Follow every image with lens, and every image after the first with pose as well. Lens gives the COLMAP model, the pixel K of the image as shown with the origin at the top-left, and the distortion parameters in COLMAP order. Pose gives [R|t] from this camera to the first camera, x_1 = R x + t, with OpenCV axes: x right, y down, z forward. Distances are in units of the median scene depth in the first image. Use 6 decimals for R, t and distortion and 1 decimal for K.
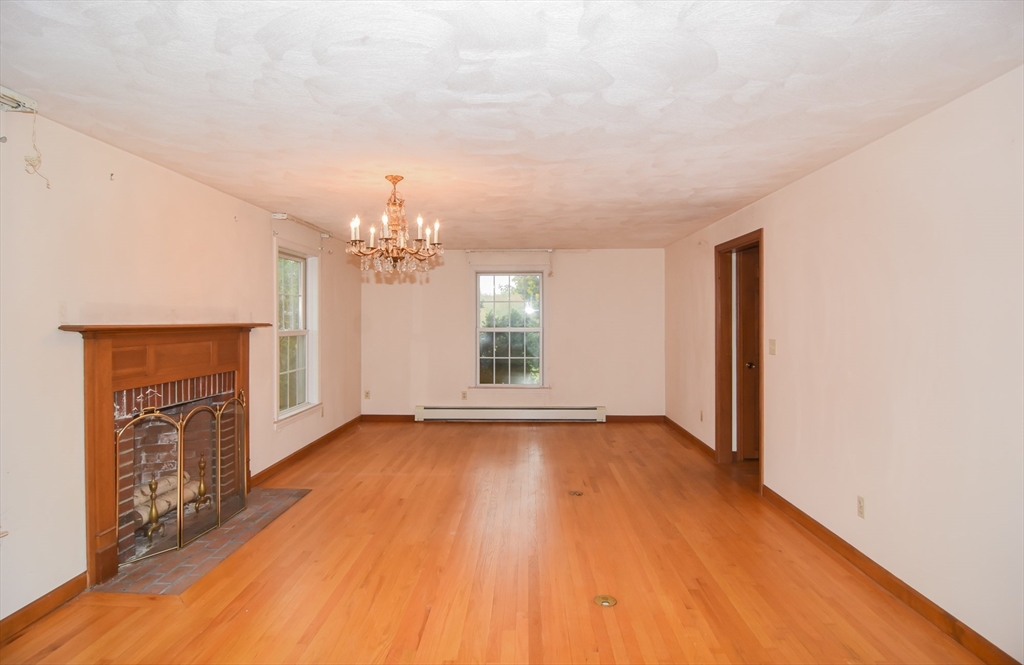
lens RADIAL K [[550.4, 0, 513.7], [0, 550.4, 320.6], [0, 0, 1]] dist [-0.002208, -0.000558]
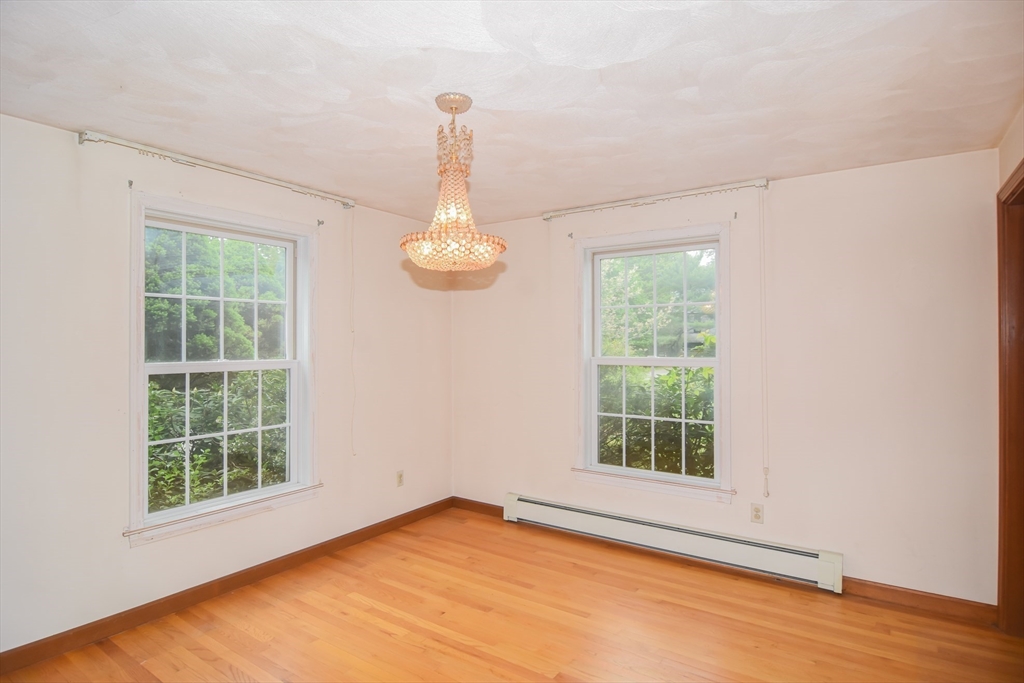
lens RADIAL K [[536.8, 0, 512.0], [0, 536.8, 341.5], [0, 0, 1]] dist [0.001201, 0.000193]
pose [[0.915281, -0.007392, -0.402748, 0.144839], [0.000916, 0.999867, -0.016269, 0.005171], [0.402815, 0.014521, 0.915166, 0.739482]]
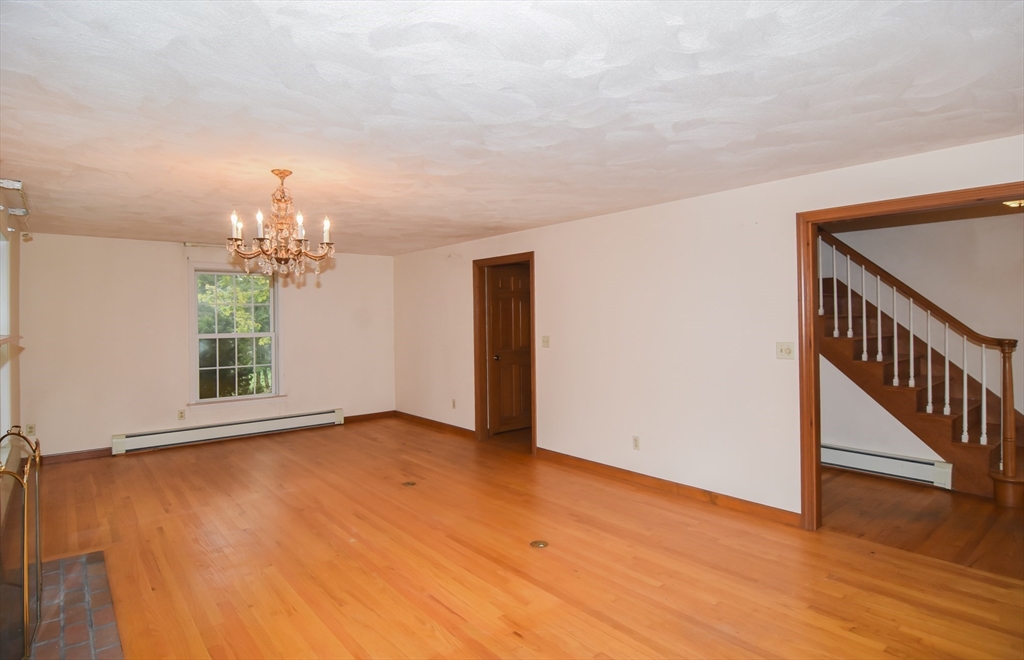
lens RADIAL K [[548.6, 0, 517.8], [0, 548.6, 315.6], [0, 0, 1]] dist [-0.001223, -0.011128]
pose [[0.749856, -0.006763, 0.661567, -0.360698], [0.013992, 0.999886, -0.005638, -0.006191], [-0.661453, 0.013485, 0.749865, 0.038553]]
